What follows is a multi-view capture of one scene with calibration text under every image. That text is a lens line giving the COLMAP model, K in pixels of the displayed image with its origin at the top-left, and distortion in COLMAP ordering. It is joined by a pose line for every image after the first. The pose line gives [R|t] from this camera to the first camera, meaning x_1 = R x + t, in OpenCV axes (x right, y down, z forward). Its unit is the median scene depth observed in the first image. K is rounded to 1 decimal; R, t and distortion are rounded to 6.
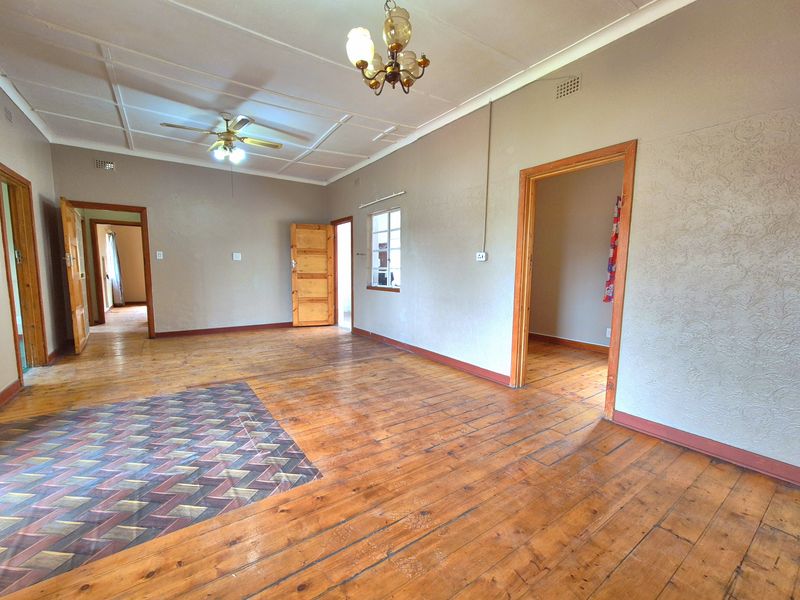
lens RADIAL K [[334.7, 0, 394.2], [0, 334.7, 305.2], [0, 0, 1]] dist [0.001074, -0.000261]
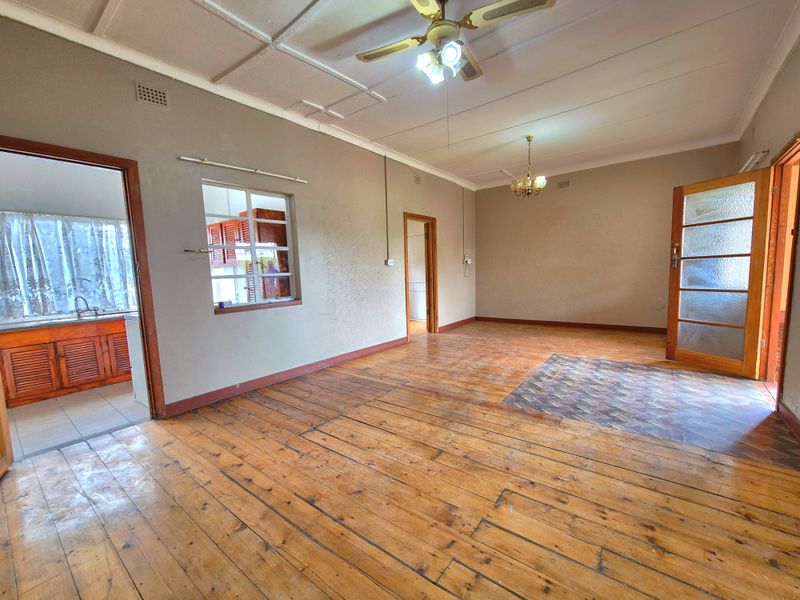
lens RADIAL K [[334.7, 0, 394.2], [0, 334.7, 305.2], [0, 0, 1]] dist [0.001074, -0.000261]
pose [[-0.286867, -0.100043, 0.952732, -1.472663], [0.129979, 0.981270, 0.142176, -0.218976], [-0.949112, 0.164620, -0.268491, 1.841708]]
